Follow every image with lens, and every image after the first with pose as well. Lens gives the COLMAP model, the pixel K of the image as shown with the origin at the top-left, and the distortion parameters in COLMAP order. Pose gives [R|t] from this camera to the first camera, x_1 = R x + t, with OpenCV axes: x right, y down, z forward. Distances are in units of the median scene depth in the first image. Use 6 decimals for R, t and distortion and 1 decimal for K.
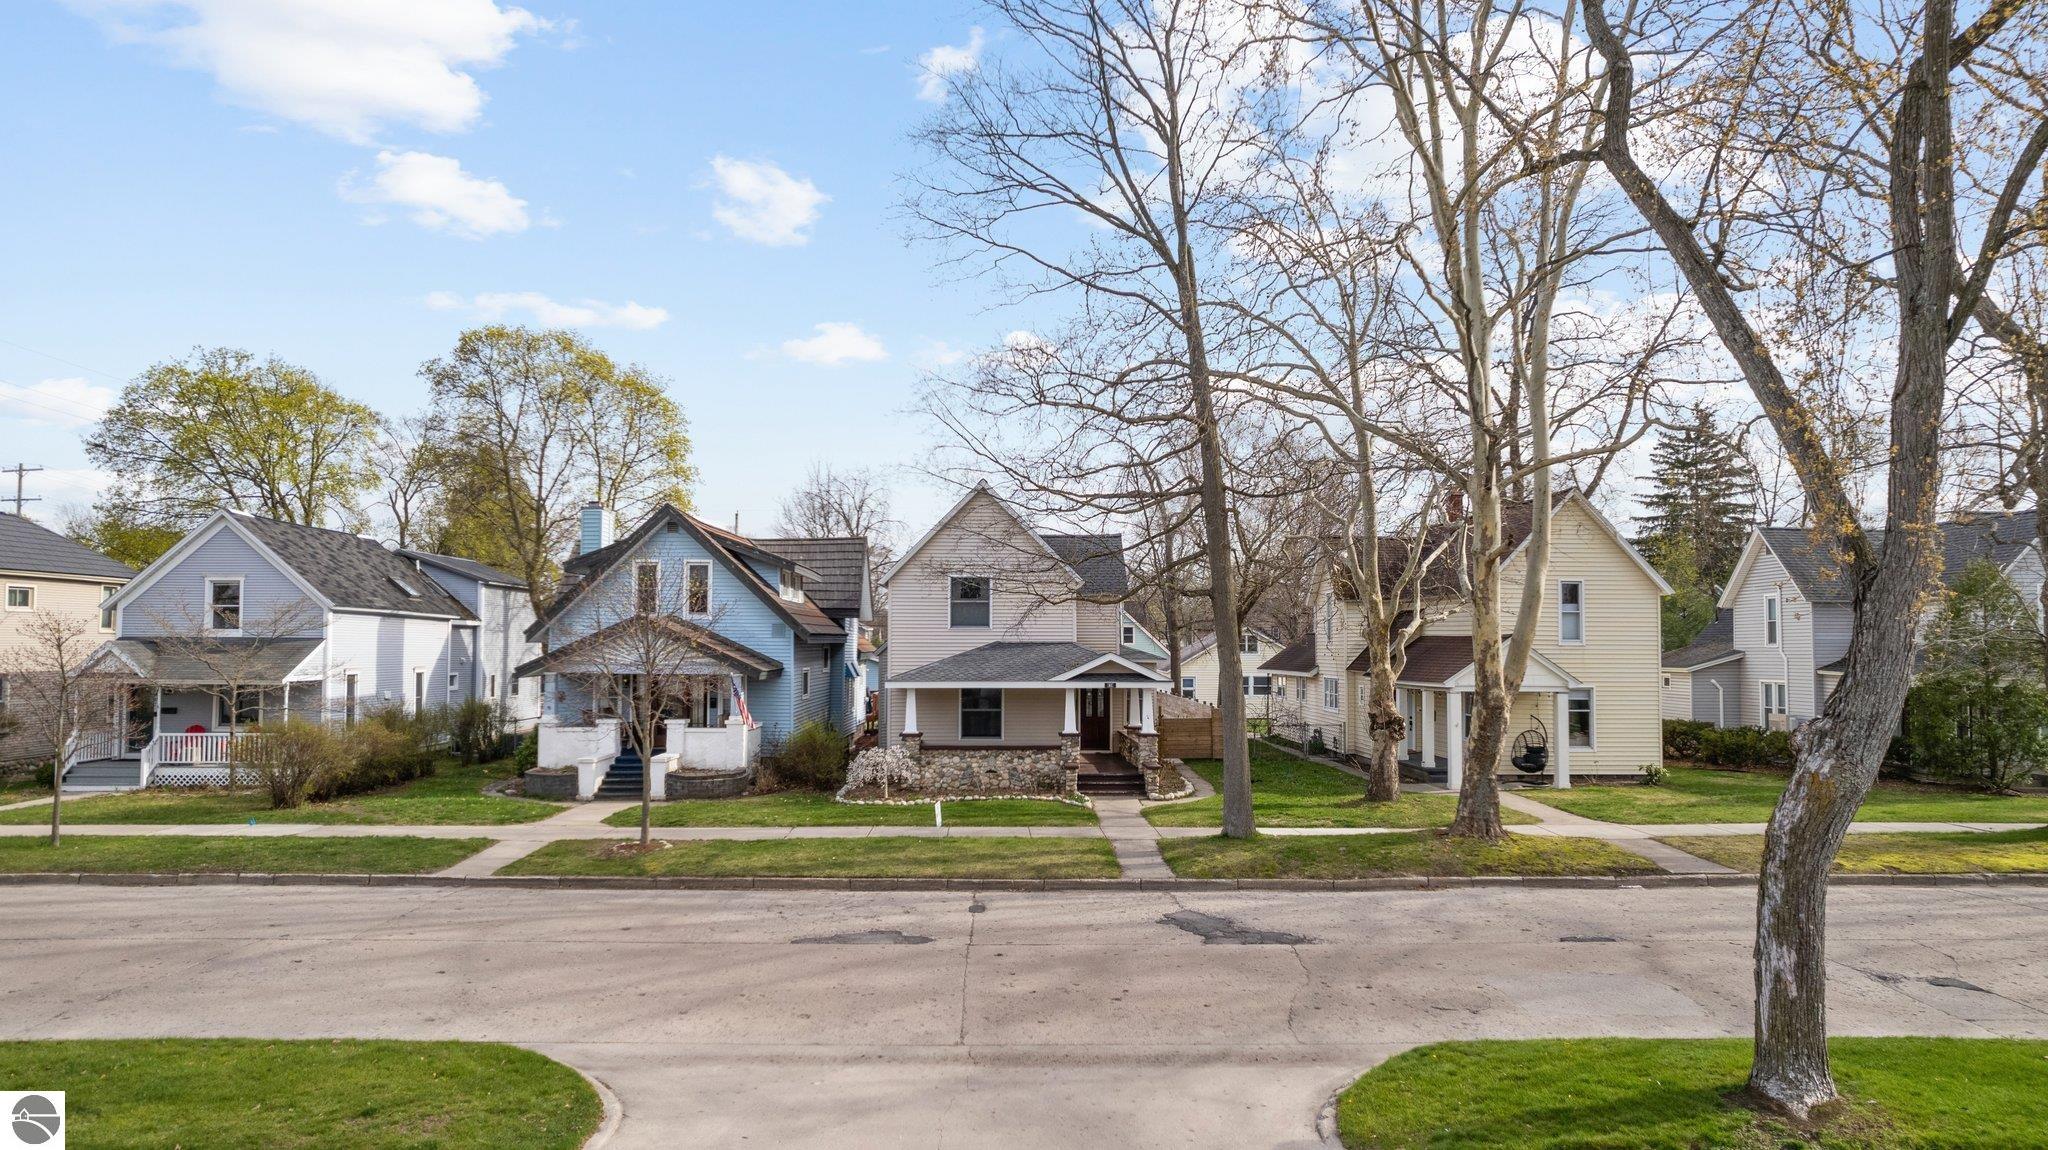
lens RADIAL K [[1312.9, 0, 1028.9], [0, 1312.9, 583.9], [0, 0, 1]] dist [-0.081477, 0.073713]
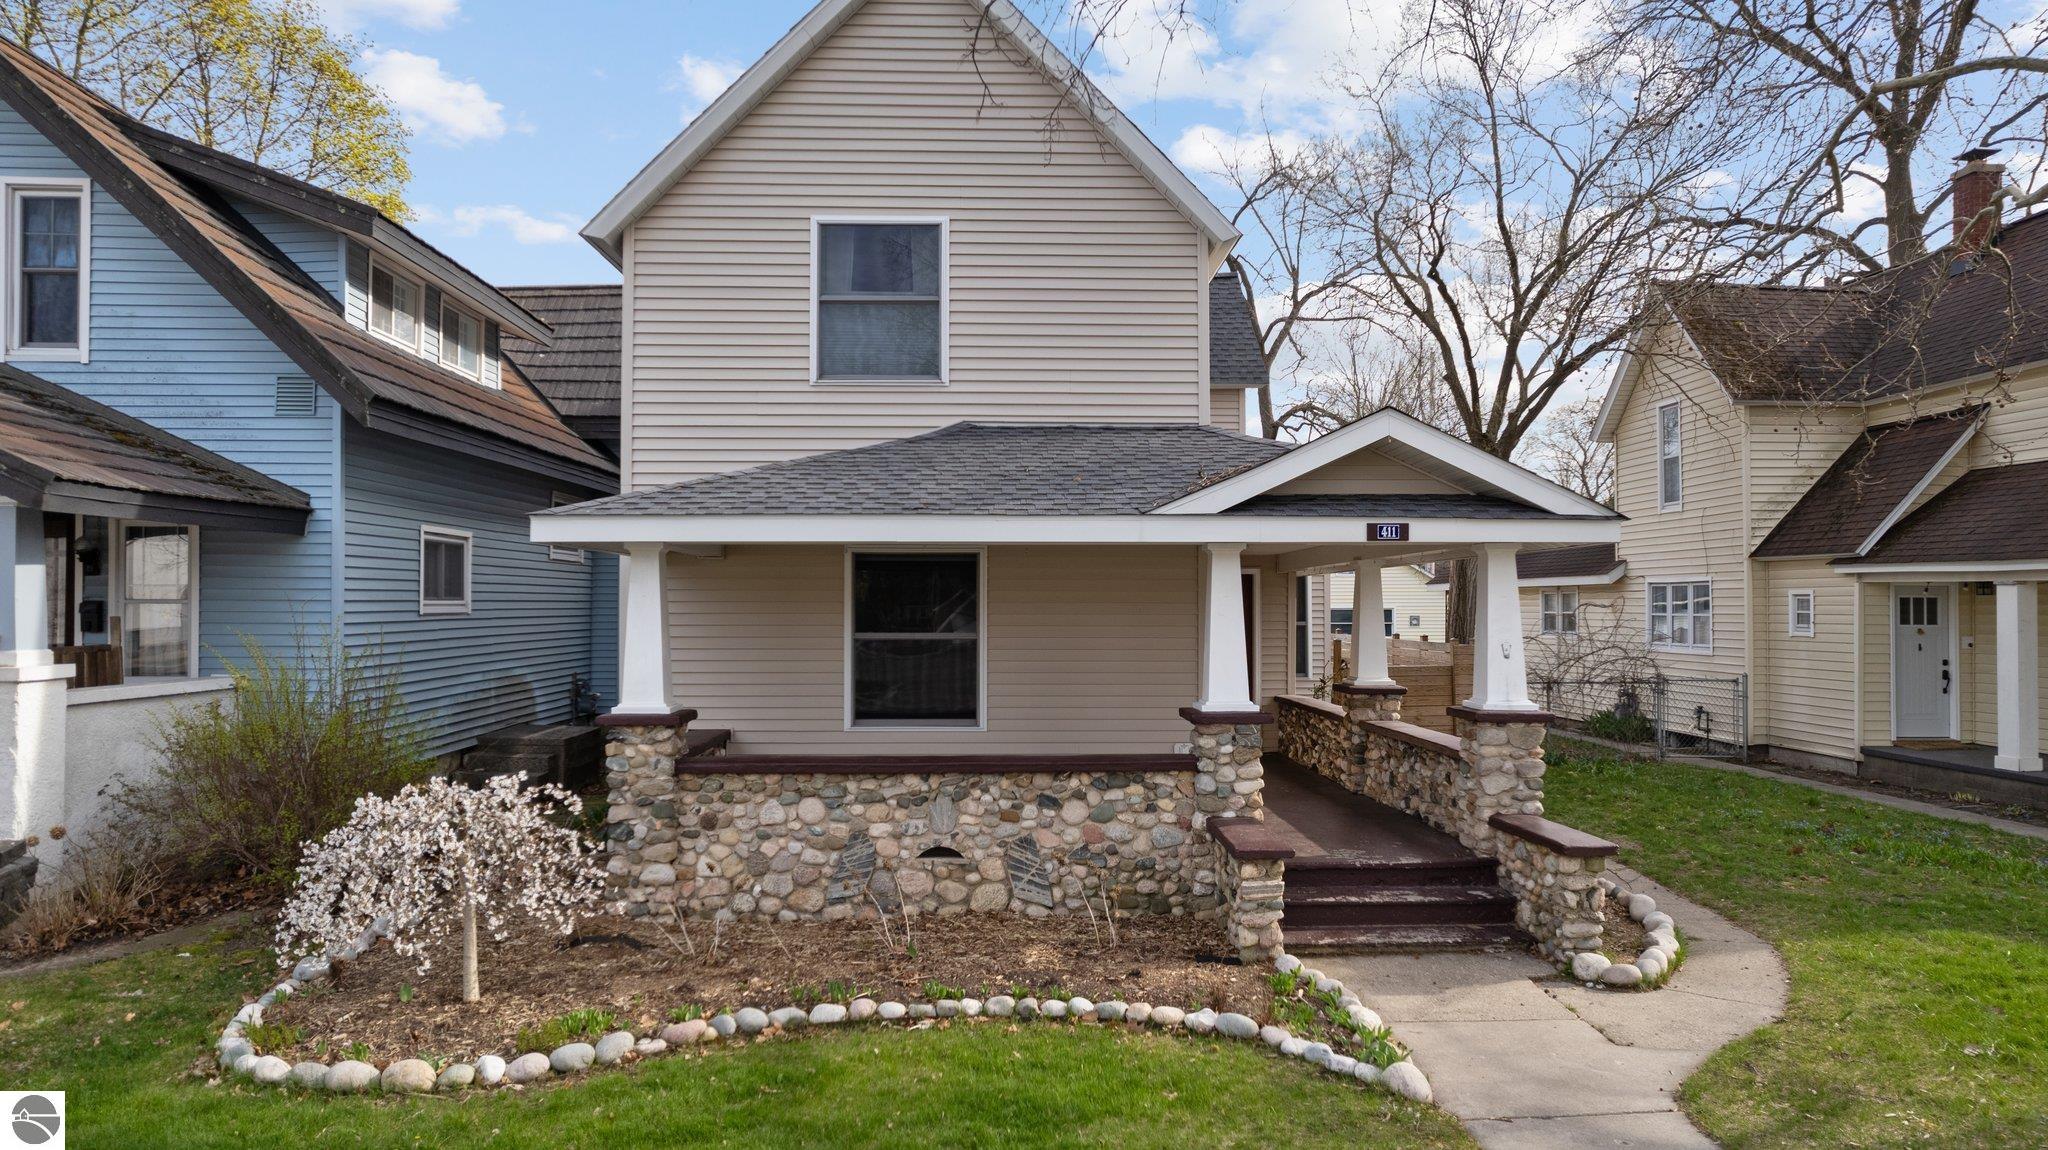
lens RADIAL K [[1312.9, 0, 1028.9], [0, 1312.9, 583.9], [0, 0, 1]] dist [-0.081477, 0.073713]
pose [[0.999842, -0.001888, 0.017663, -0.014267], [0.001307, 0.999460, 0.032829, 0.074359], [-0.017716, -0.032801, 0.999305, 0.693108]]
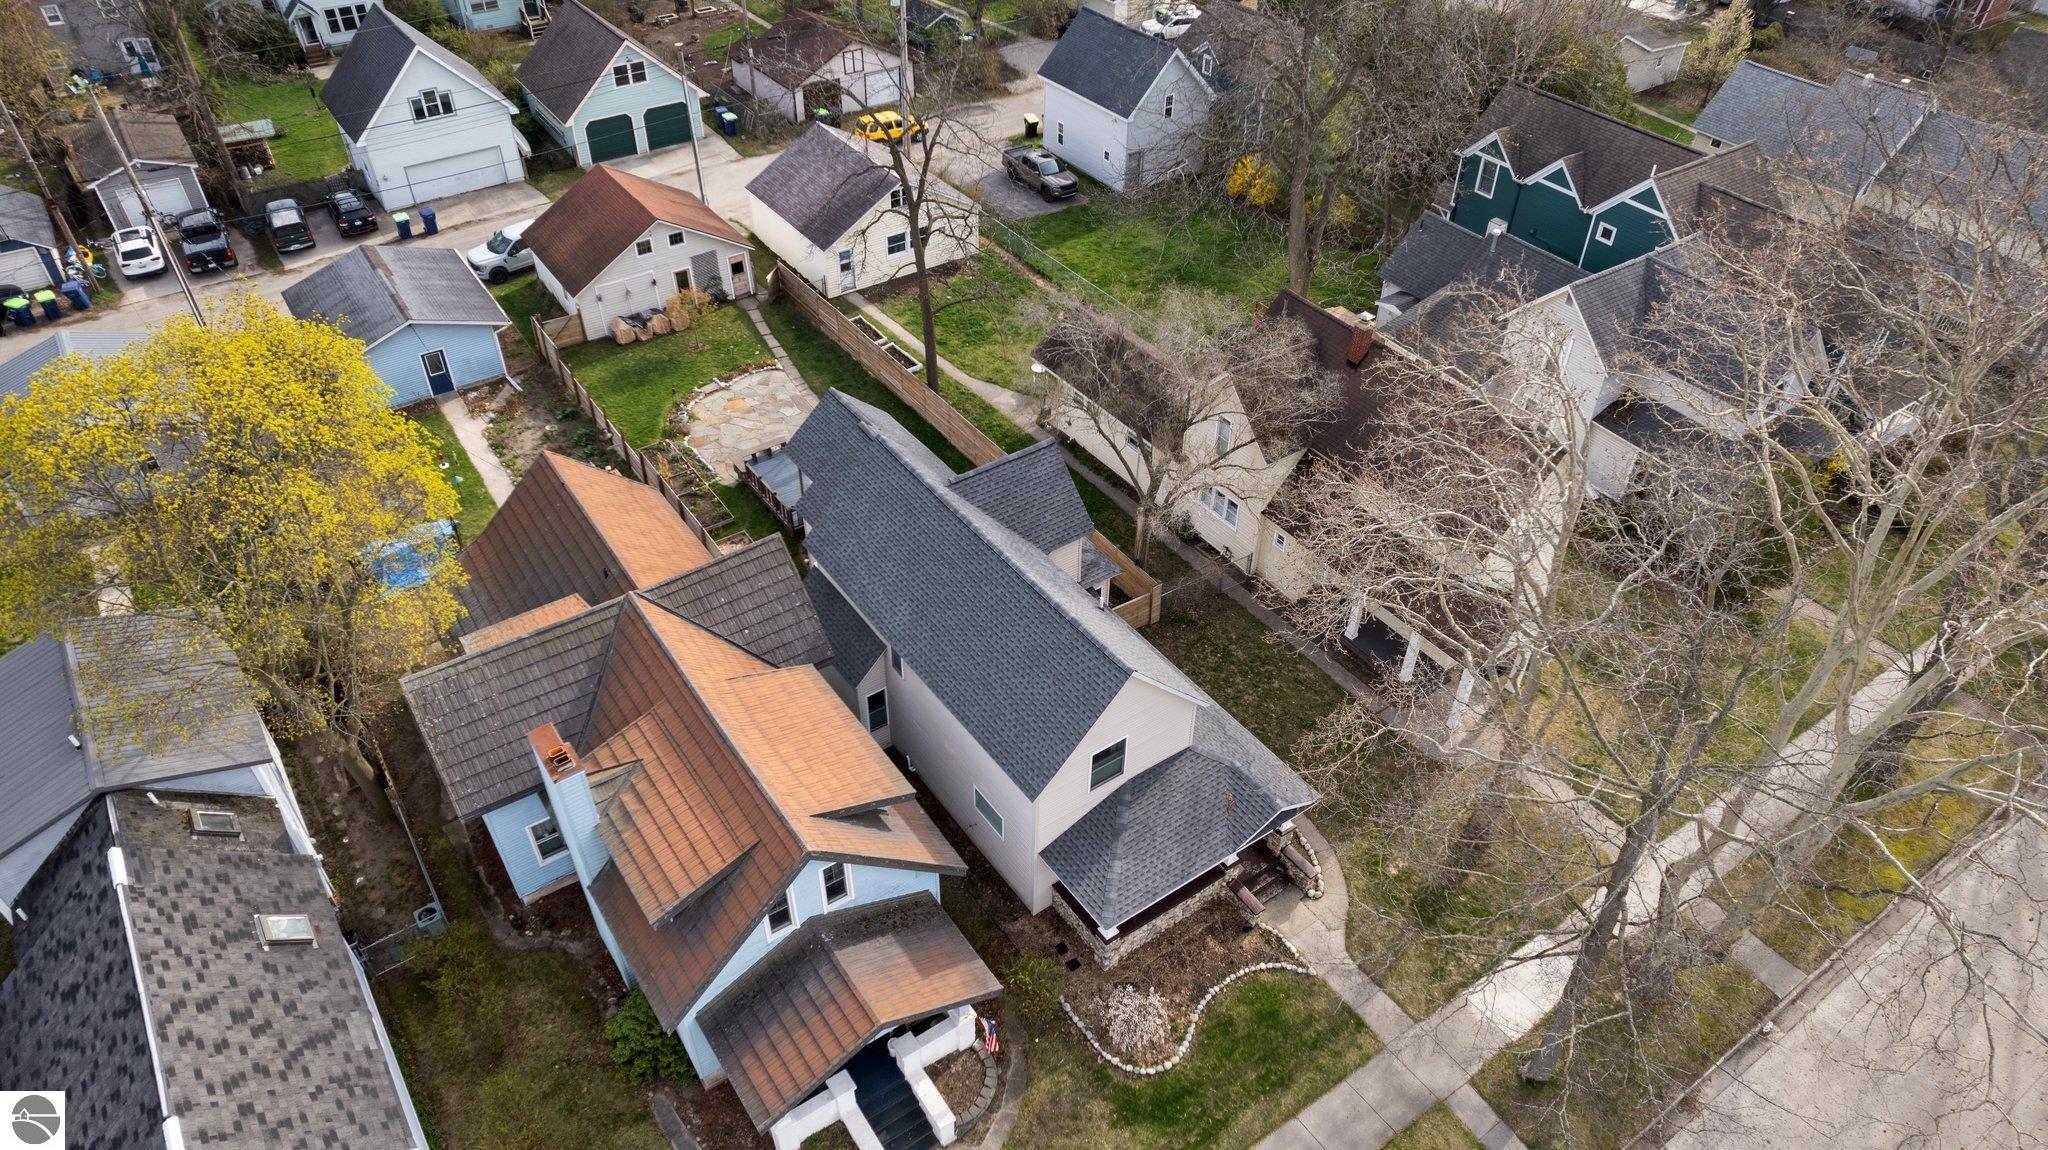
lens RADIAL K [[1312.9, 0, 1028.9], [0, 1312.9, 583.9], [0, 0, 1]] dist [-0.081477, 0.073713]
pose [[0.832269, -0.351146, 0.428981, -0.454811], [-0.037208, 0.736687, 0.675209, -0.720629], [-0.553122, -0.577917, 0.600056, 0.561022]]
